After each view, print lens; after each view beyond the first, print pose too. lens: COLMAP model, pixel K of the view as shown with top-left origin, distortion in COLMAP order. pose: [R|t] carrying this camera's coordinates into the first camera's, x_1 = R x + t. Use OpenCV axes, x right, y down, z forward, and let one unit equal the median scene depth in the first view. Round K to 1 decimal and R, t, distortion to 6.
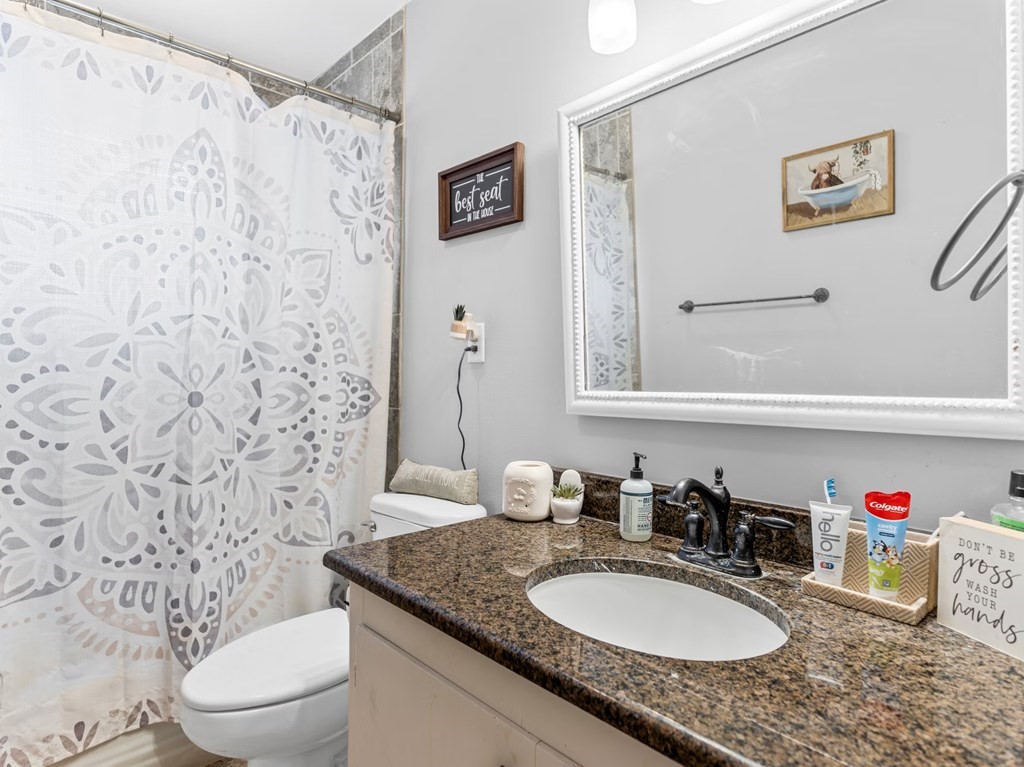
lens RADIAL K [[580.4, 0, 512.0], [0, 580.4, 383.5], [0, 0, 1]] dist [-0.000471, -0.001896]
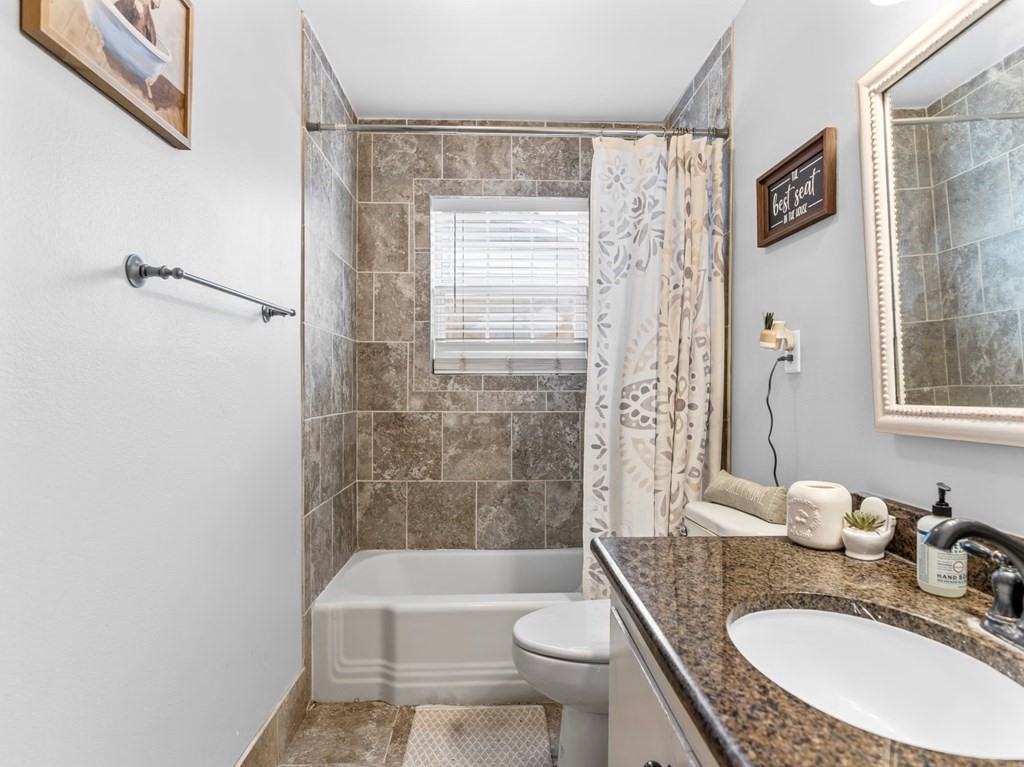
lens RADIAL K [[563.6, 0, 512.0], [0, 563.6, 383.5], [0, 0, 1]] dist [-0.003738, -0.000643]
pose [[0.755543, -0.005755, -0.655074, 0.209701], [-0.008504, 0.999791, -0.018592, 0.001990], [0.655044, 0.019618, 0.755336, 0.025298]]
